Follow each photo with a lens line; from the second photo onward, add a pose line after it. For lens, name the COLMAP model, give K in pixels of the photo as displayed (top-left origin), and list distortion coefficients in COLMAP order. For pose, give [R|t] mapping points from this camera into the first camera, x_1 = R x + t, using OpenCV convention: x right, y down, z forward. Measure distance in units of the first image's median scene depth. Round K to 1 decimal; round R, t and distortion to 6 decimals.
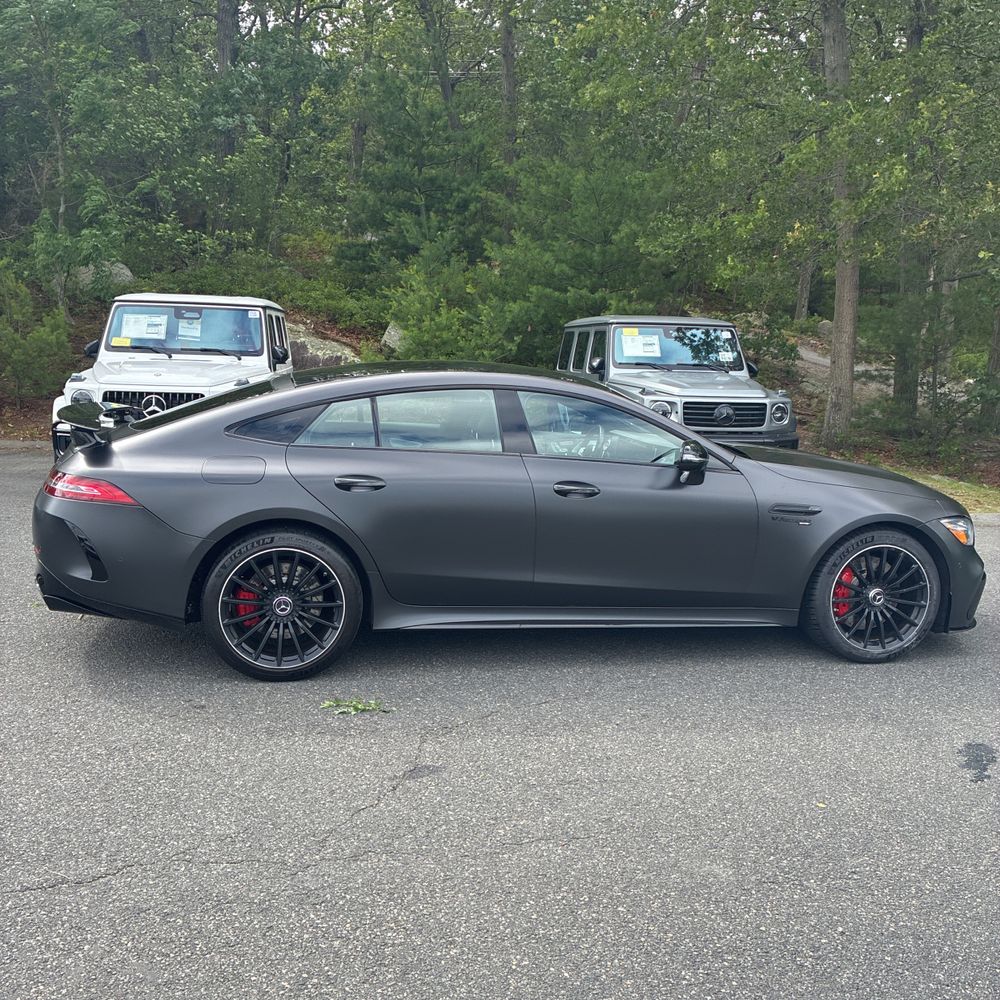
lens RADIAL K [[1028.3, 0, 502.7], [0, 1028.3, 495.8], [0, 0, 1]] dist [0.006872, 0.000000]
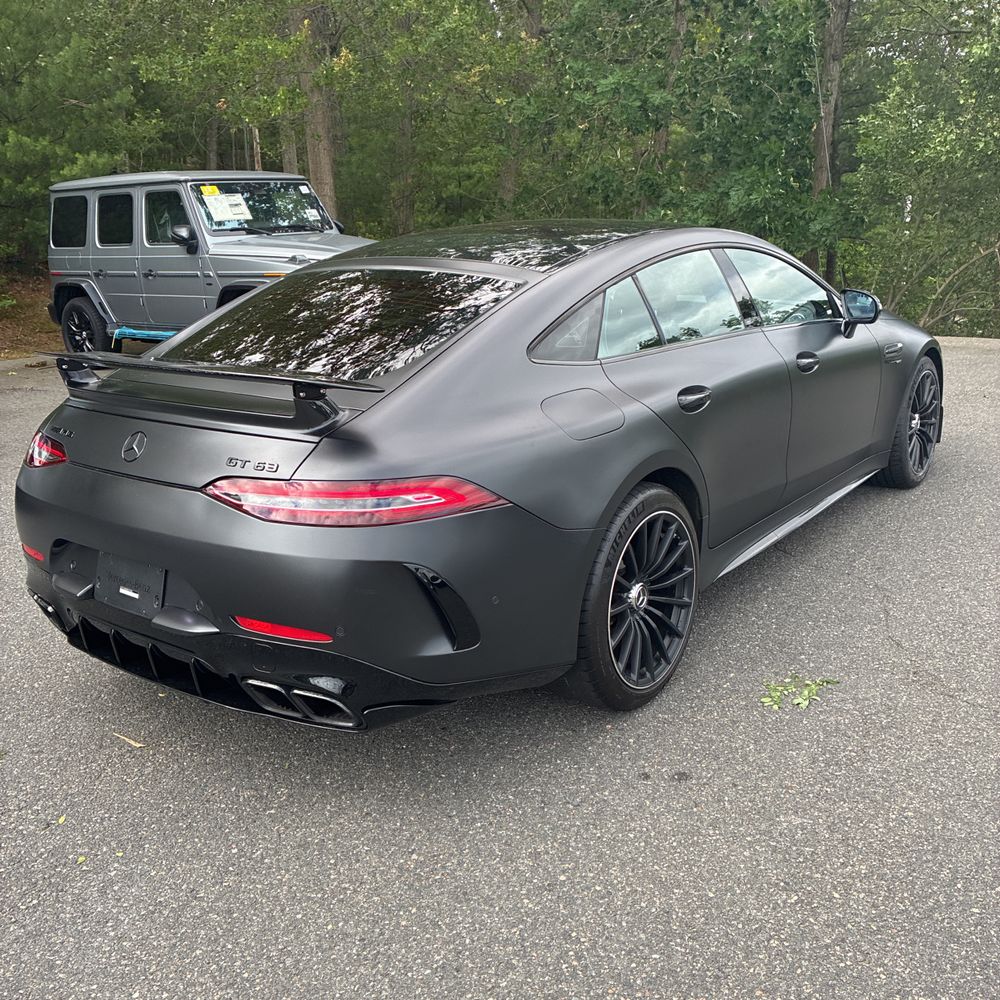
lens RADIAL K [[1028.3, 0, 500.8], [0, 1028.3, 497.5], [0, 0, 1]] dist [0.006872, 0.000000]
pose [[0.737970, -0.234703, 0.632704, -0.281967], [0.150621, 0.971205, 0.184590, -0.038839], [-0.657810, -0.040923, 0.752072, 0.223236]]
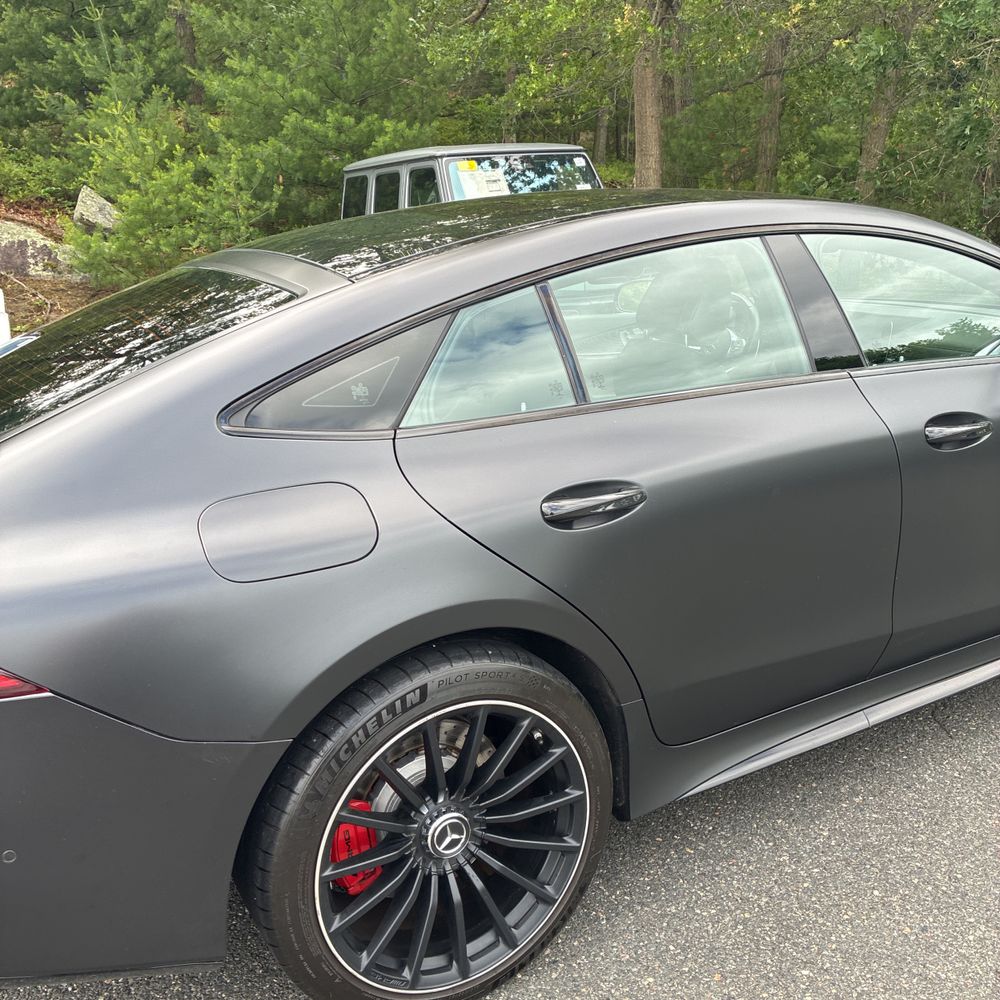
lens RADIAL K [[1028.3, 0, 489.8], [0, 1028.3, 507.5], [0, 0, 1]] dist [0.006872, 0.000000]
pose [[0.944342, -0.169503, 0.281933, -0.117581], [0.128371, 0.978964, 0.158587, -0.032205], [-0.302883, -0.113569, 0.946237, 0.254895]]
